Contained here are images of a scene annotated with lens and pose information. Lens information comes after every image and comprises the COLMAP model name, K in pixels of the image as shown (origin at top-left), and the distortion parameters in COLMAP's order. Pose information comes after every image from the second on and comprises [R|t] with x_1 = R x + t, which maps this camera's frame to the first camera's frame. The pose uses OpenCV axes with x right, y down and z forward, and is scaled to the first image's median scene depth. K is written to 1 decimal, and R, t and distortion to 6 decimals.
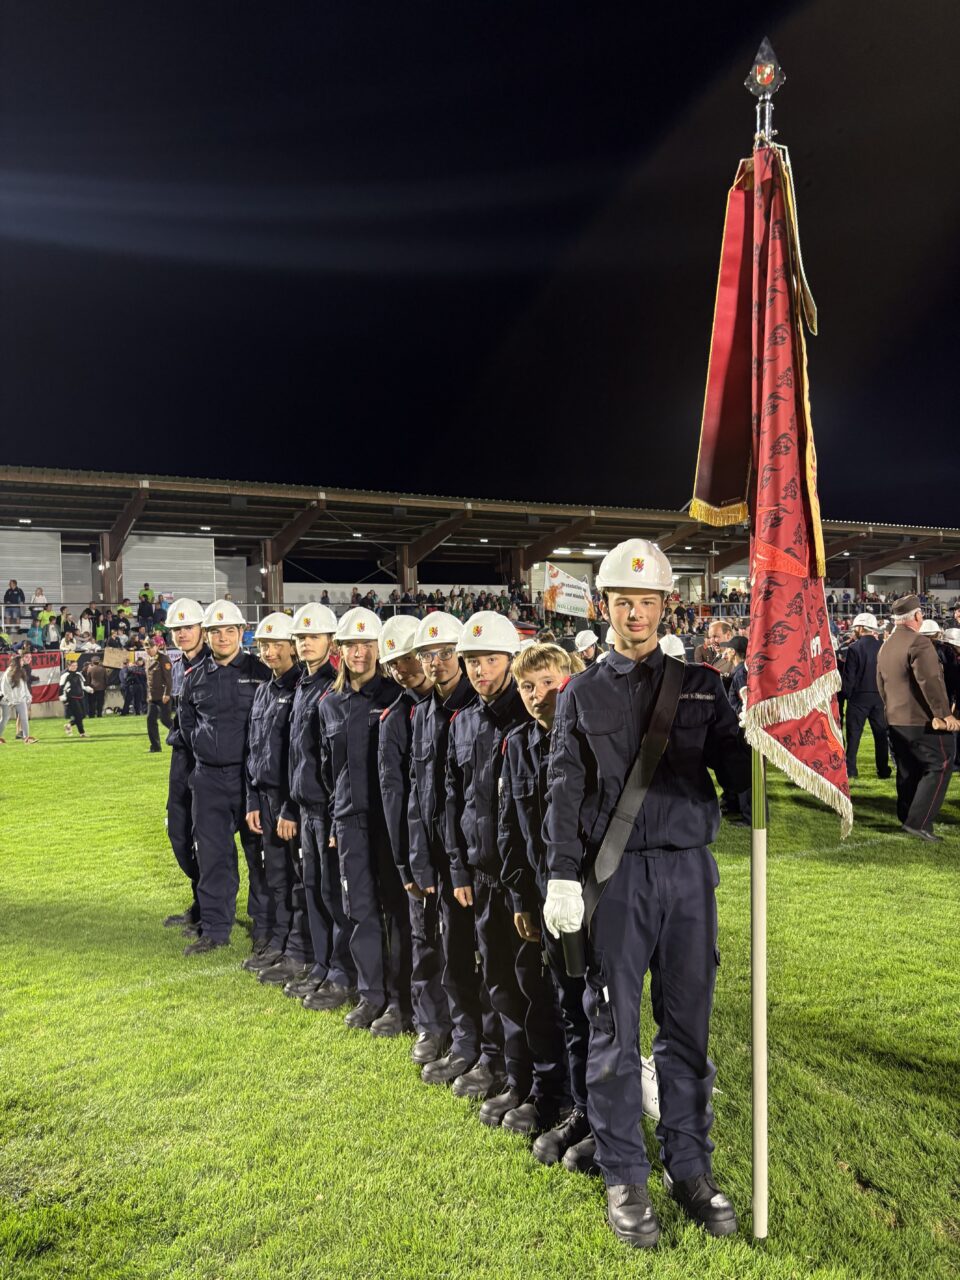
lens RADIAL K [[898.3, 0, 481.8], [0, 898.3, 639.2], [0, 0, 1]] dist [-0.001400, -0.001154]
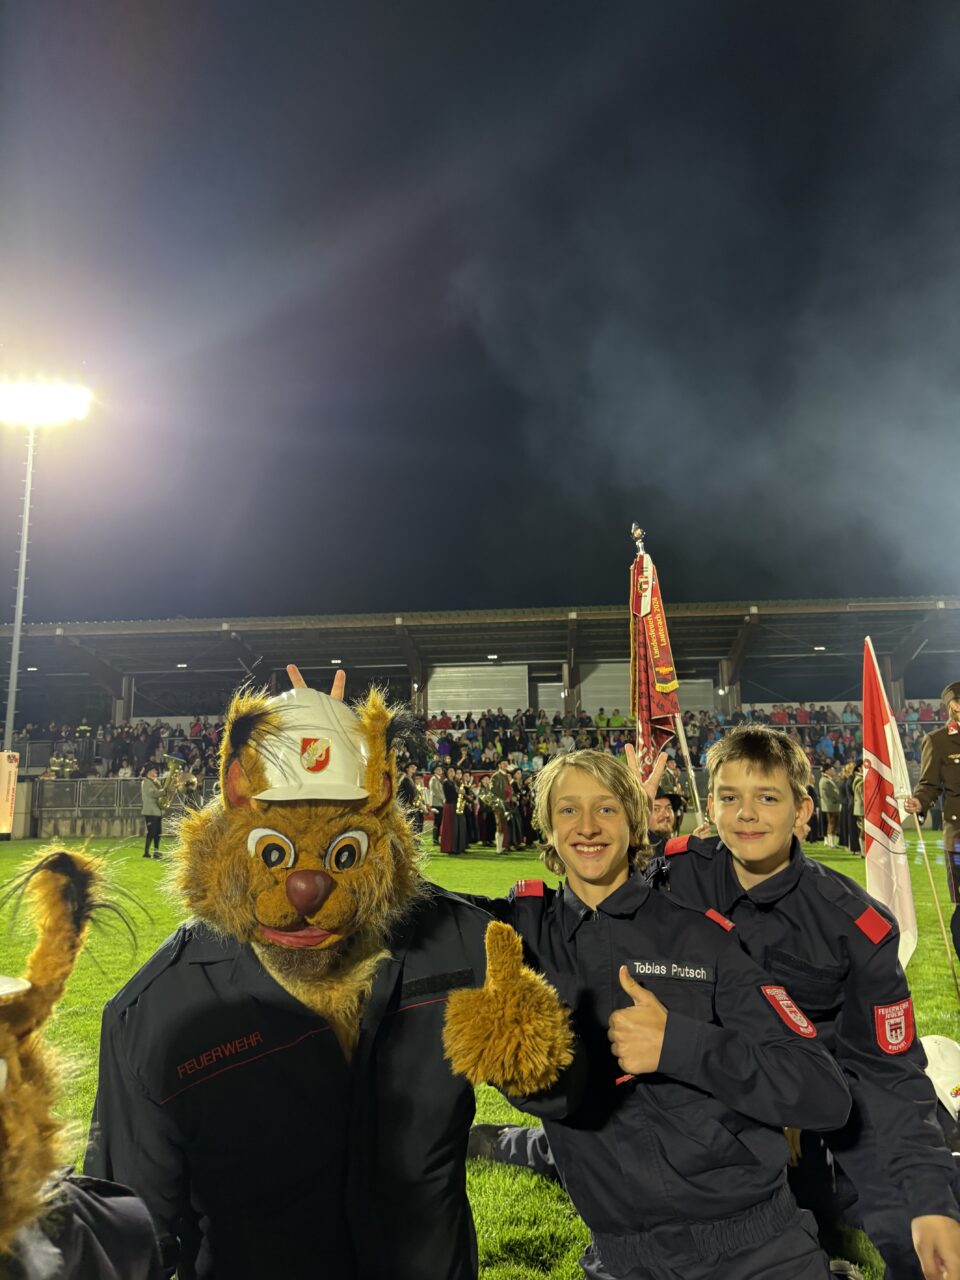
lens RADIAL K [[898.3, 0, 480.5], [0, 898.3, 640.1], [0, 0, 1]] dist [-0.001400, -0.001154]
pose [[0.786069, -0.074335, -0.613653, 0.167924], [-0.008378, 0.991370, -0.130822, -0.004479], [0.618082, 0.107976, 0.778662, 0.103246]]
